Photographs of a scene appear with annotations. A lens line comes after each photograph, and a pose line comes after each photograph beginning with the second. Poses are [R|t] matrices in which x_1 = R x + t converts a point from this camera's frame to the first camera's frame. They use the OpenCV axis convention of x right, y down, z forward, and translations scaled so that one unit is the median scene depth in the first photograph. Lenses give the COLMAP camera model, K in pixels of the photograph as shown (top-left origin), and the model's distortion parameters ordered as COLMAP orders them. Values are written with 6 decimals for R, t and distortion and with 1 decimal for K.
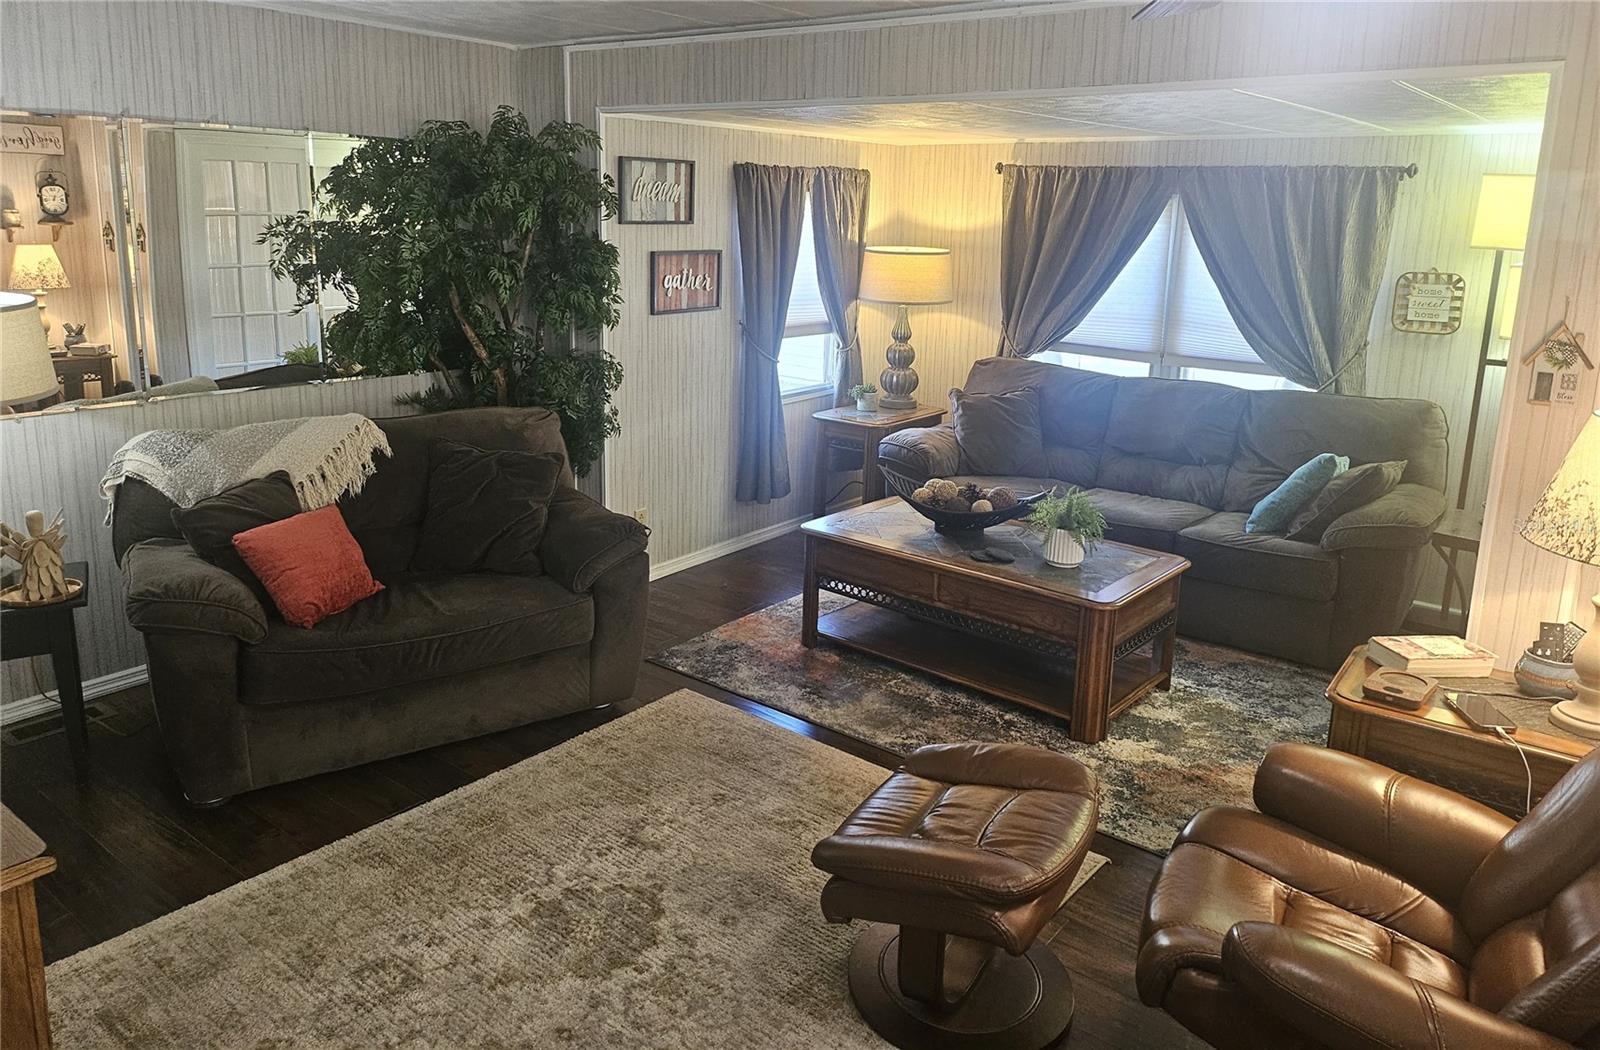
lens RADIAL K [[1139.3, 0, 802.6], [0, 1139.3, 433.3], [0, 0, 1]] dist [0.059227, -0.001049]
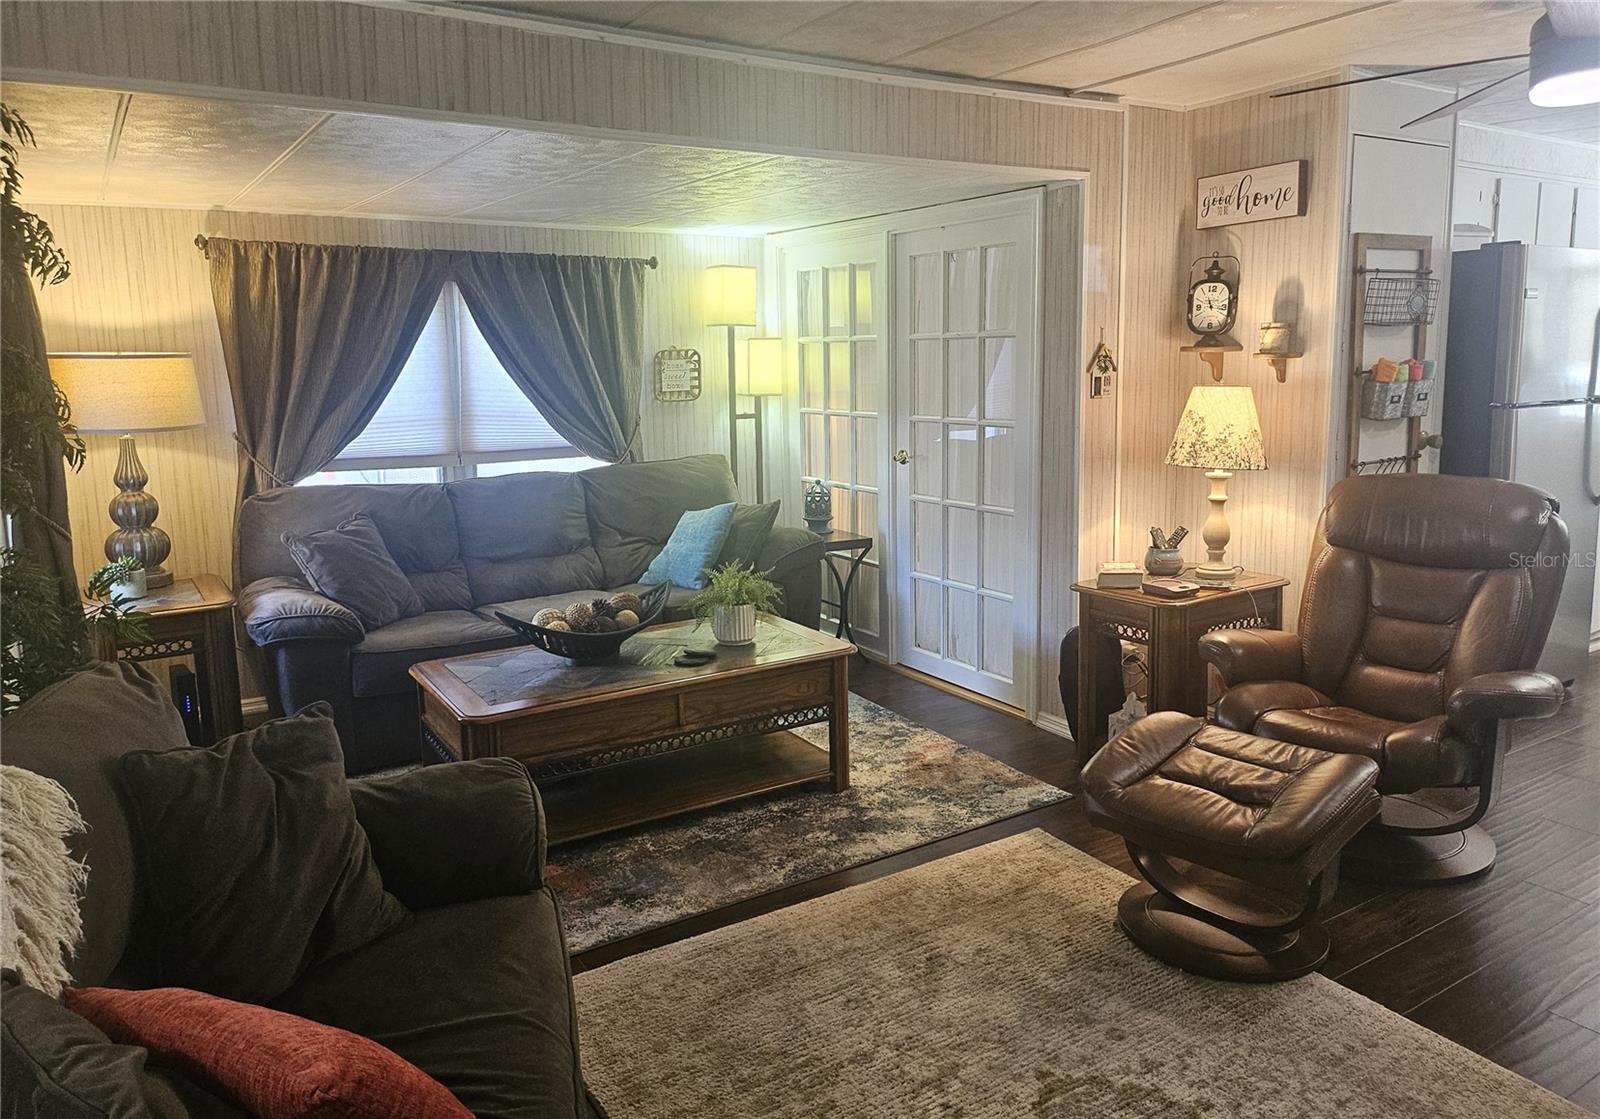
lens RADIAL K [[1146.4, 0, 801.8], [0, 1146.4, 512.7], [0, 0, 1]] dist [0.044736, -0.001018]
pose [[0.317338, -0.162322, 0.934317, -0.509659], [0.212756, 0.972313, 0.096661, -0.058812], [-0.924138, 0.168107, 0.343087, 0.475820]]
